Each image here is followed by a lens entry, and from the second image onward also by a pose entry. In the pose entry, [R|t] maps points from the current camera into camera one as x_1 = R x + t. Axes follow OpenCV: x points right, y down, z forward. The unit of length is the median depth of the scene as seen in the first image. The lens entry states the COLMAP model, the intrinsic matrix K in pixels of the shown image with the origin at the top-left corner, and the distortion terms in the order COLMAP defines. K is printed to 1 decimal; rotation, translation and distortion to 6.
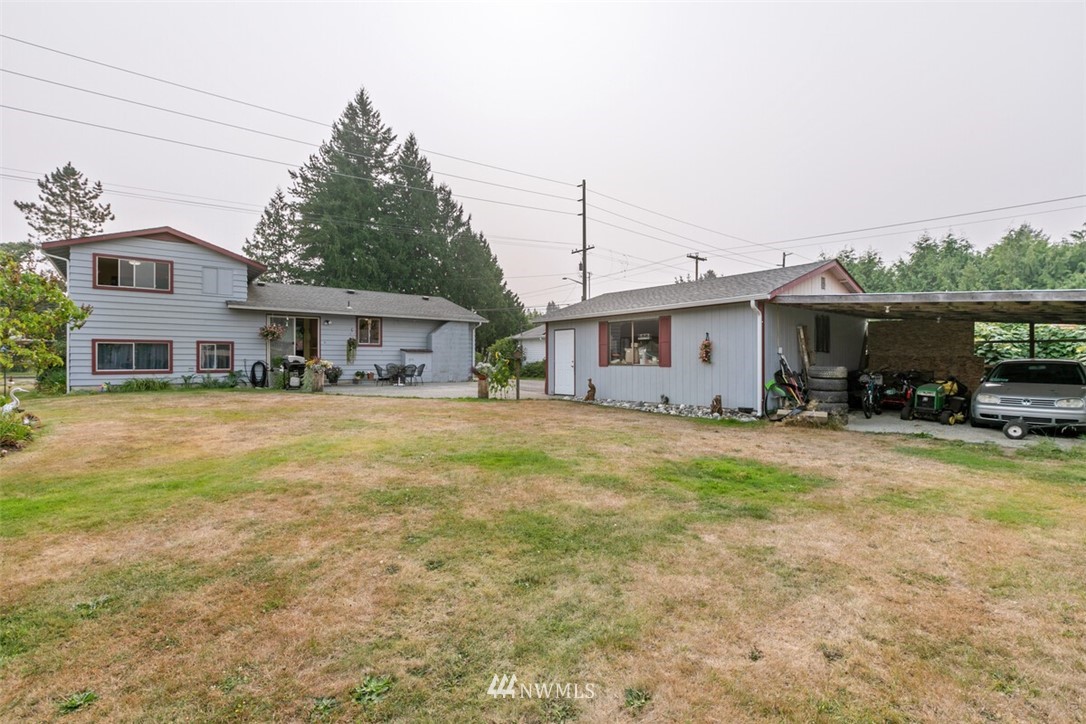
lens RADIAL K [[515.4, 0, 546.4], [0, 515.4, 358.4], [0, 0, 1]] dist [-0.004709, -0.000759]
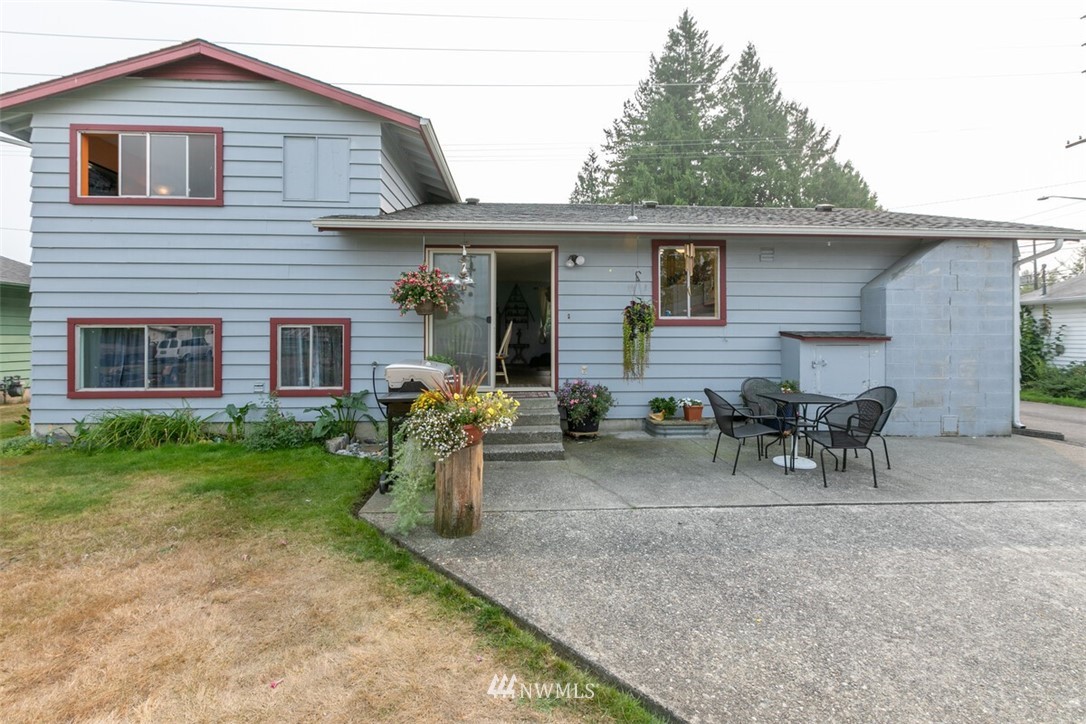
lens RADIAL K [[492.4, 0, 543.5], [0, 492.4, 344.5], [0, 0, 1]] dist [0.000672, -0.000046]
pose [[0.808521, 0.005342, -0.588443, -0.206004], [0.001771, 0.999932, 0.011511, -0.013174], [0.588465, -0.010349, 0.808457, 0.609434]]
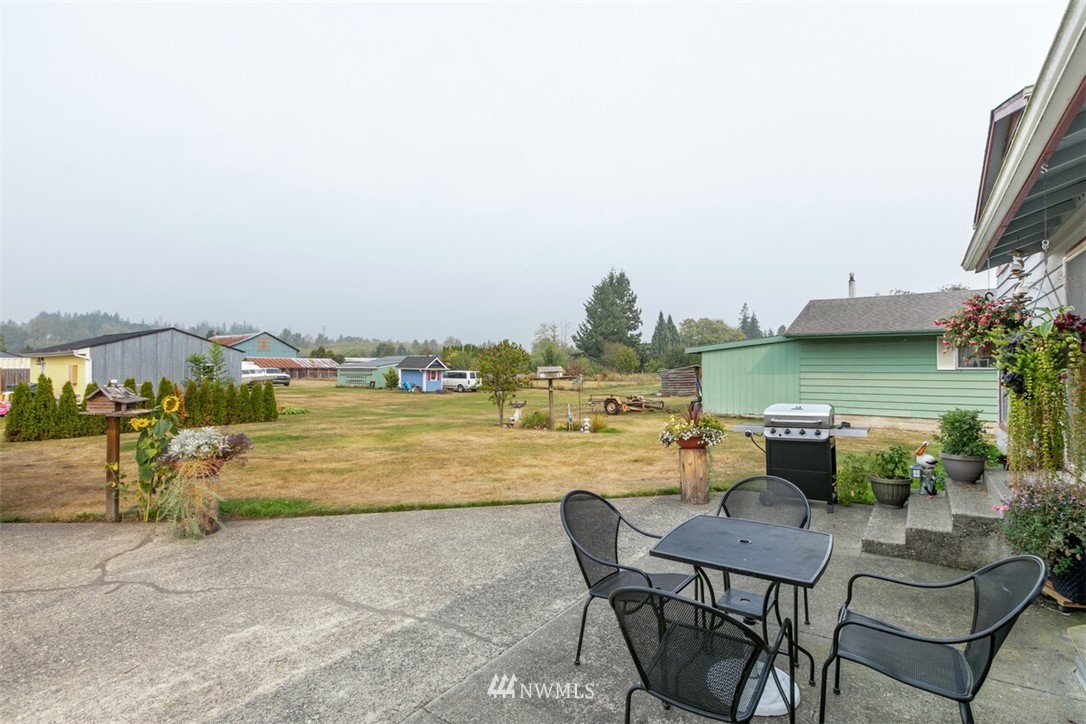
lens RADIAL K [[512.7, 0, 552.1], [0, 512.7, 366.0], [0, 0, 1]] dist [-0.002179, -0.000490]
pose [[-0.964389, -0.006703, -0.264404, -0.177425], [-0.004405, 0.999947, -0.009281, -0.020509], [0.264452, -0.007786, -0.964367, 0.954323]]
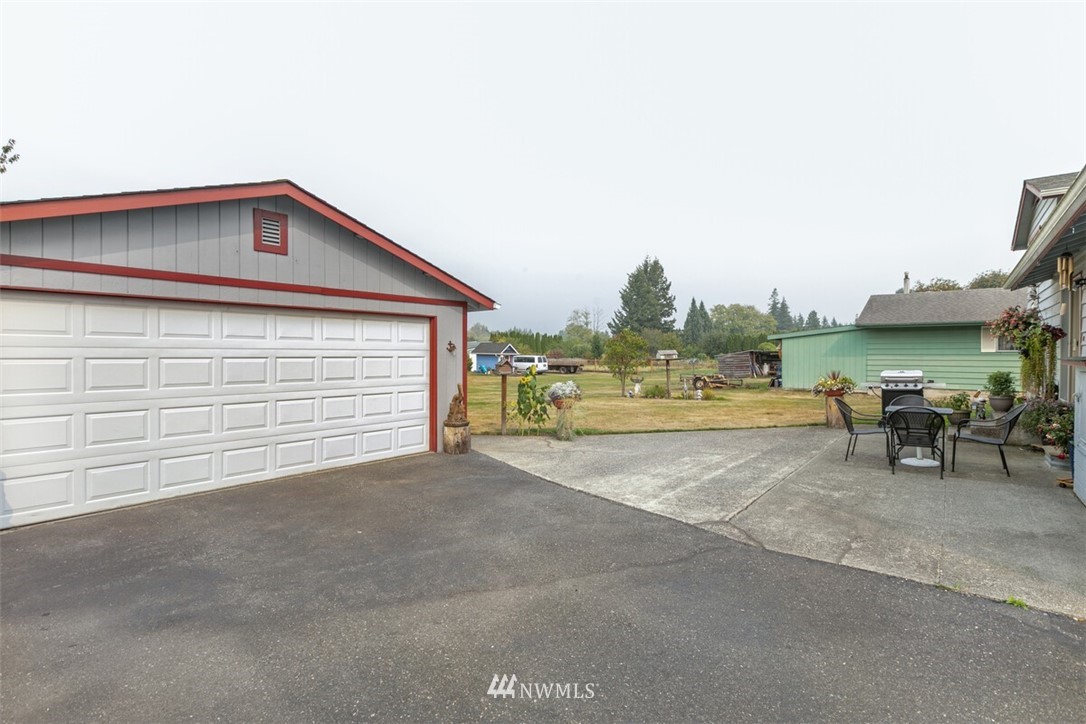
lens RADIAL K [[515.4, 0, 546.4], [0, 515.4, 358.4], [0, 0, 1]] dist [-0.004709, -0.000759]
pose [[-0.976511, -0.003517, -0.215438, 0.021817], [-0.004269, 0.999986, 0.003025, -0.014231], [0.215425, 0.003873, -0.976513, 1.099517]]
